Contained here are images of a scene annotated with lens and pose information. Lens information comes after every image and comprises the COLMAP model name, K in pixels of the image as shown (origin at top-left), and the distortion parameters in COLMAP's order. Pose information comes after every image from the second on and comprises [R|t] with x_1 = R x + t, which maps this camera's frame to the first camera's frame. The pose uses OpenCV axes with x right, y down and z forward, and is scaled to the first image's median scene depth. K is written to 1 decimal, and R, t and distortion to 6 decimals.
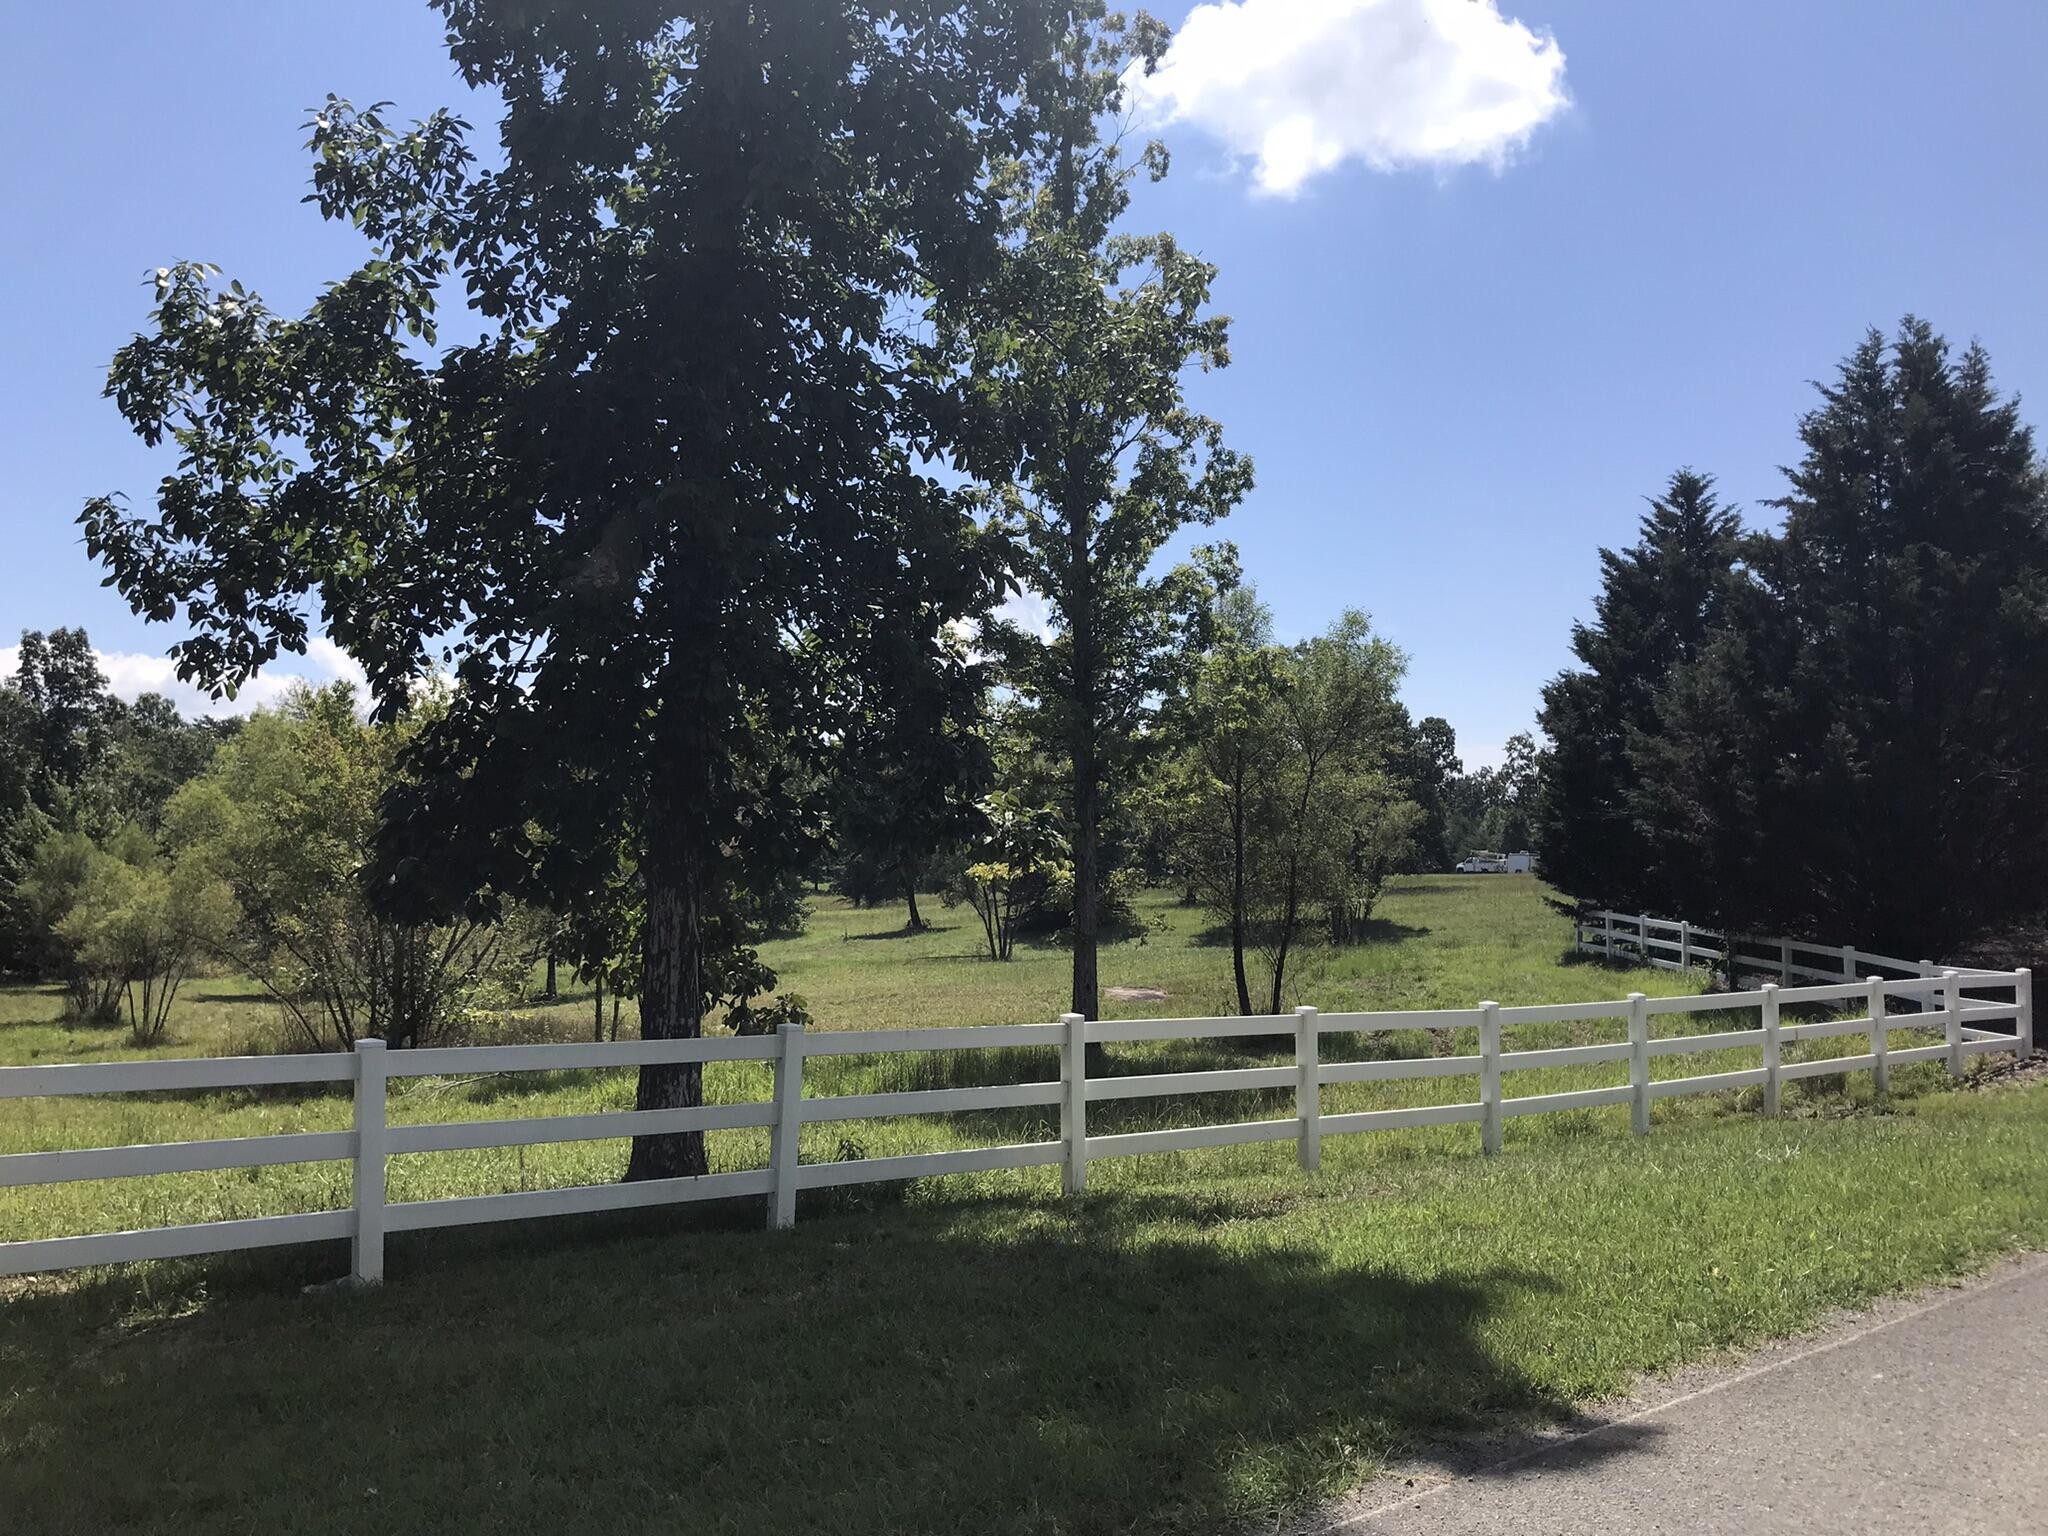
lens RADIAL K [[1657.9, 0, 1042.3], [0, 1657.9, 744.2], [0, 0, 1]] dist [0.038765, -0.057784]
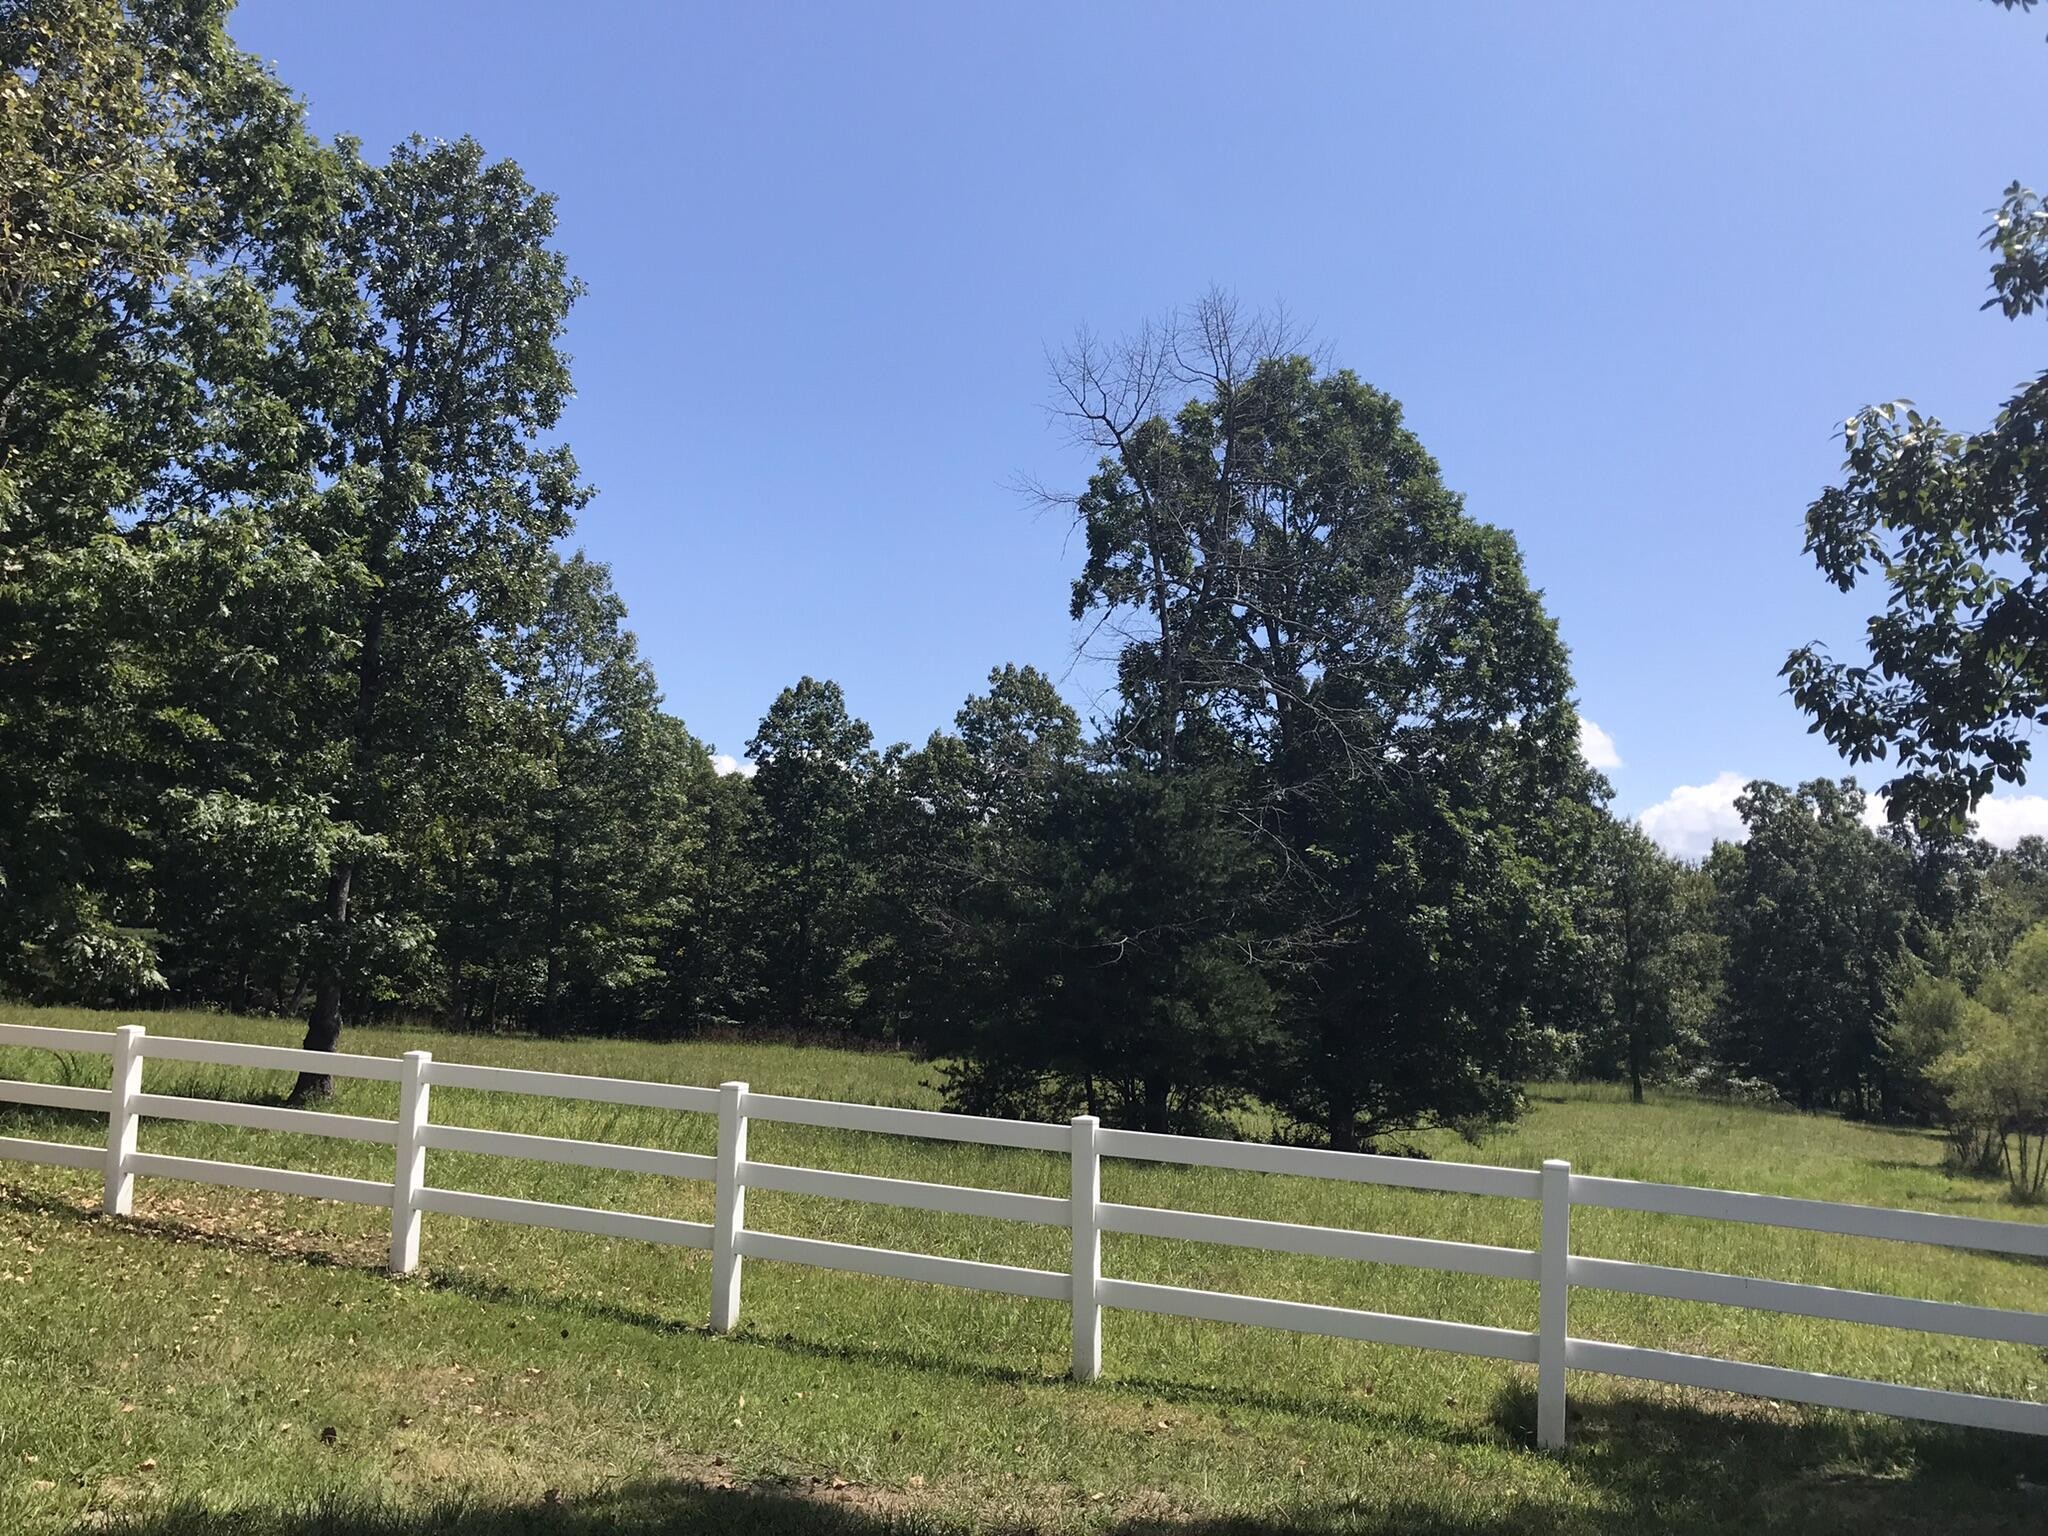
lens RADIAL K [[1657.9, 0, 1029.7], [0, 1657.9, 757.8], [0, 0, 1]] dist [0.038765, -0.057784]
pose [[0.512404, -0.086640, -0.854363, 0.062714], [0.018890, 0.995794, -0.089653, 0.003960], [0.858537, 0.029800, 0.511885, 0.049036]]
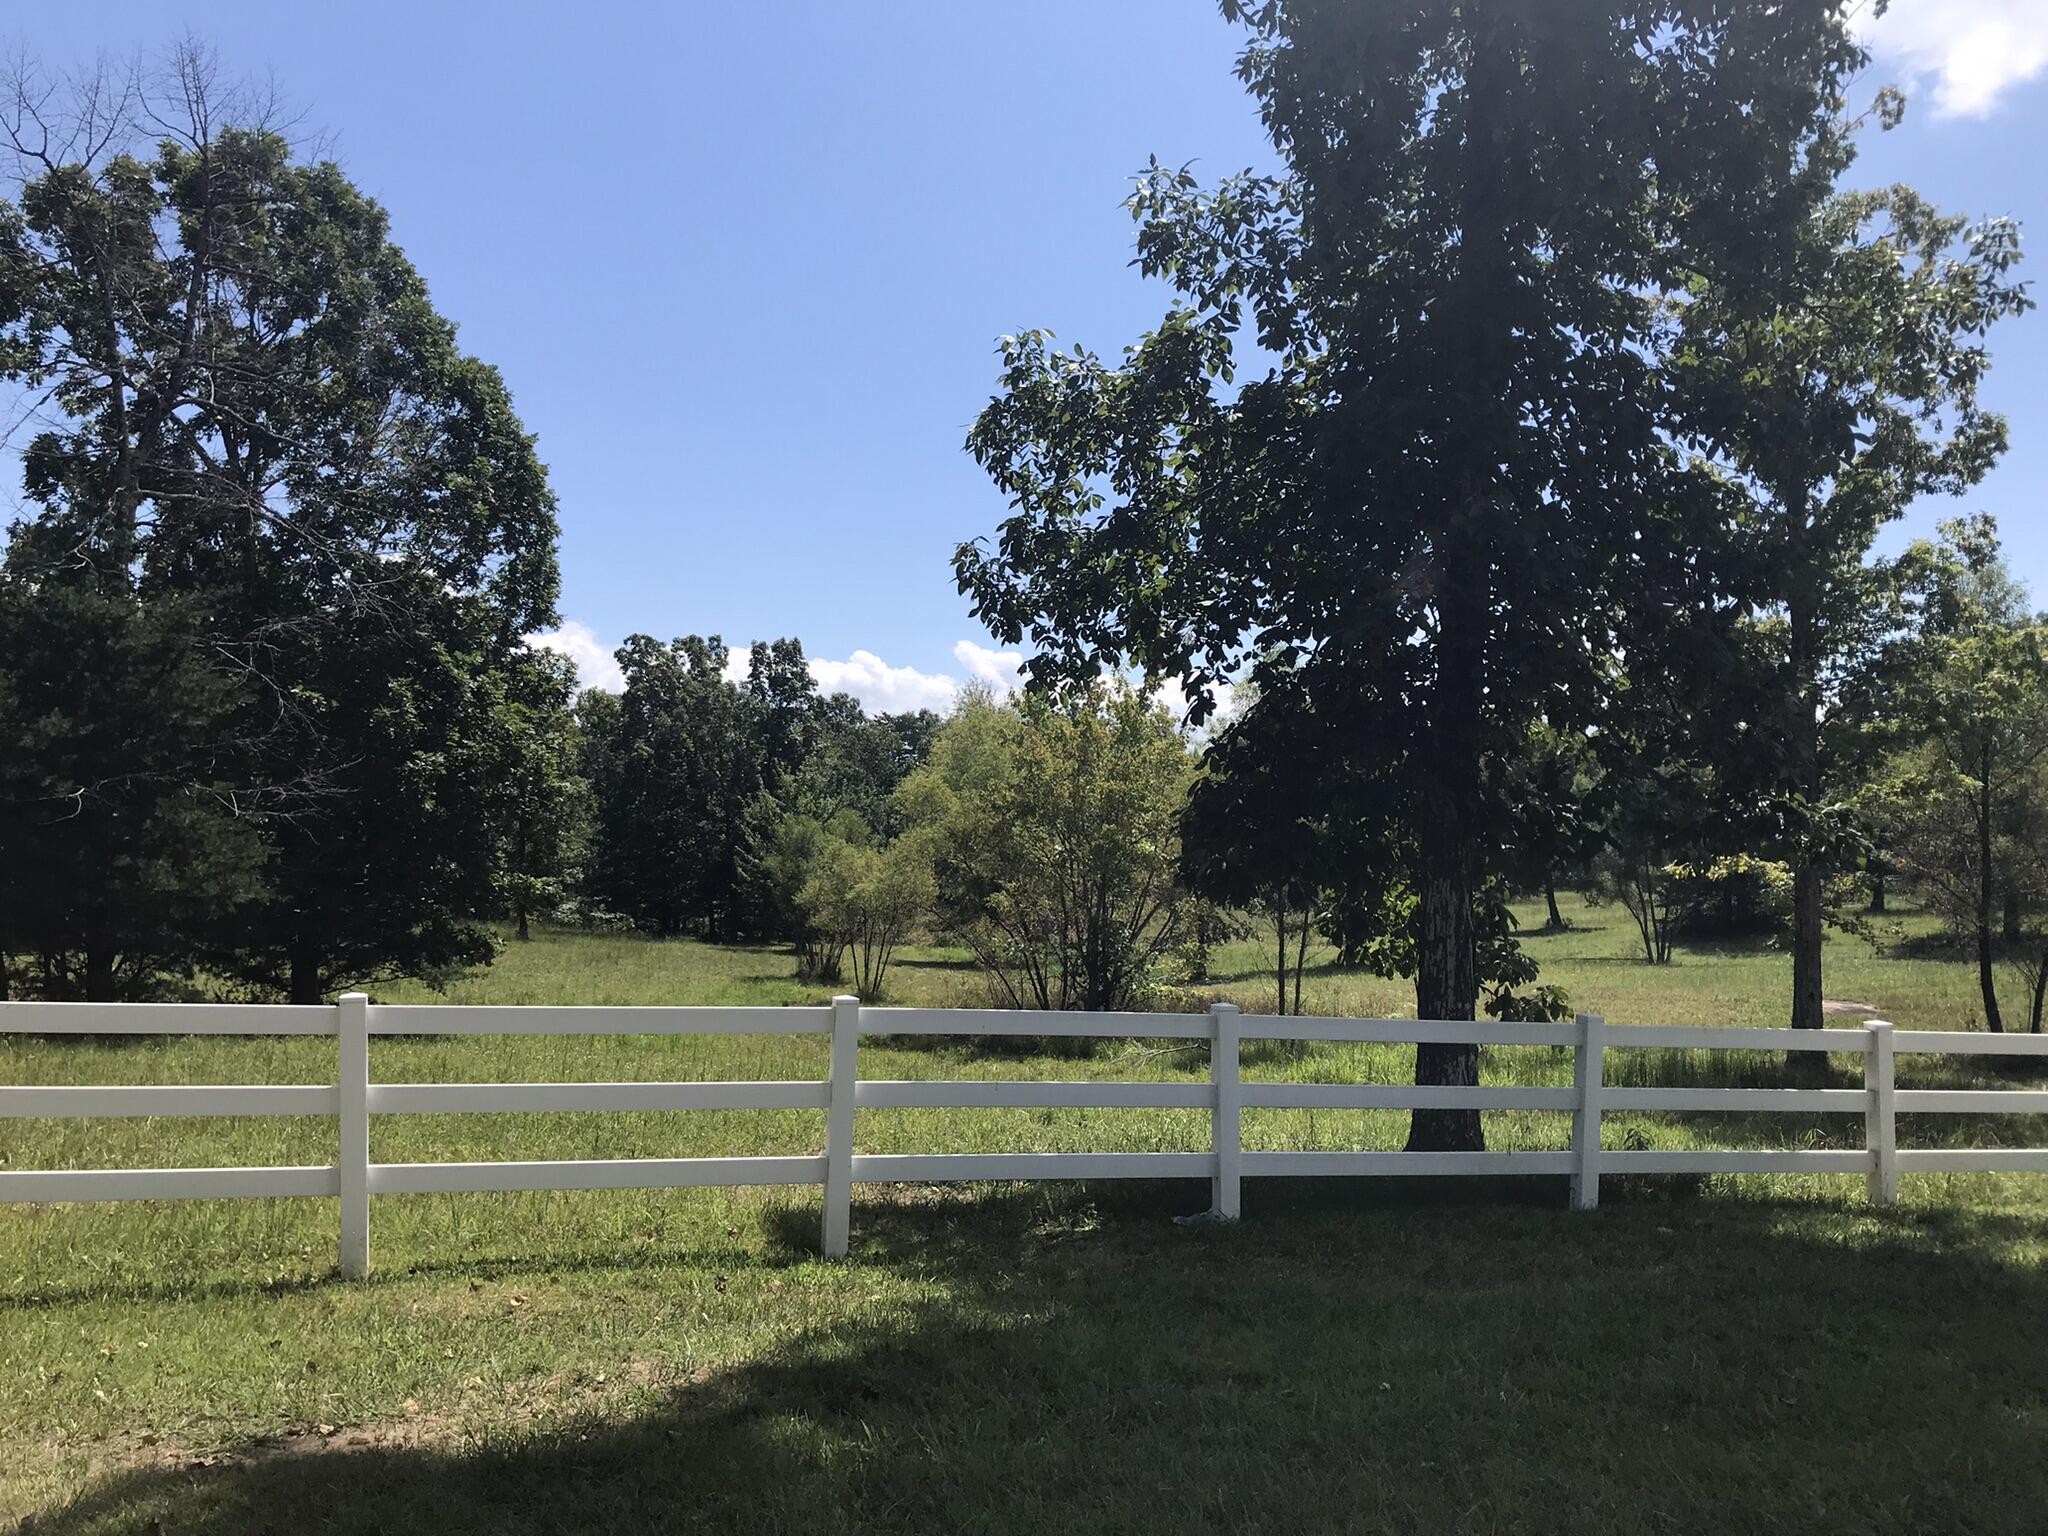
lens RADIAL K [[1657.9, 0, 1026.3], [0, 1657.9, 745.0], [0, 0, 1]] dist [0.038765, -0.057784]
pose [[0.932796, -0.002759, -0.360395, -0.088381], [0.004919, 0.999975, 0.005076, -0.004574], [0.360372, -0.006508, 0.932786, -0.077312]]
